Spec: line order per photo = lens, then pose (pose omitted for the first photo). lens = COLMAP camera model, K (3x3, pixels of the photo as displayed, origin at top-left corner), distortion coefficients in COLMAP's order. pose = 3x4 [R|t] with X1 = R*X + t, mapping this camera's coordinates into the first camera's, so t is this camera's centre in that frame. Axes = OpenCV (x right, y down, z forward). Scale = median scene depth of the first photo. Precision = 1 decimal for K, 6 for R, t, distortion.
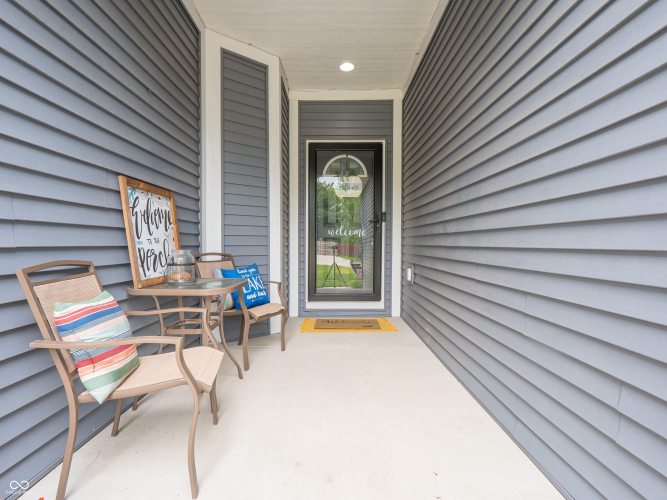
lens RADIAL K [[328.8, 0, 330.4], [0, 328.8, 248.7], [0, 0, 1]] dist [0.000356, -0.011036]
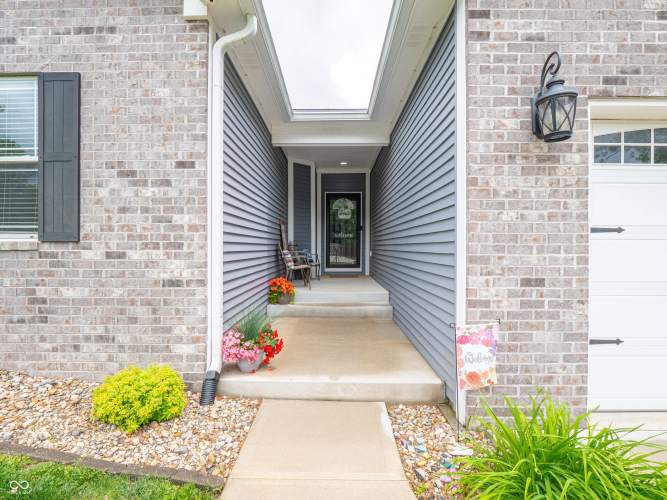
lens RADIAL K [[328.8, 0, 330.4], [0, 328.8, 248.7], [0, 0, 1]] dist [0.000356, -0.011036]
pose [[0.999924, 0.000448, -0.012350, -0.011787], [-0.000595, 0.999930, -0.011858, 0.062526], [0.012344, 0.011865, 0.999853, -1.126862]]
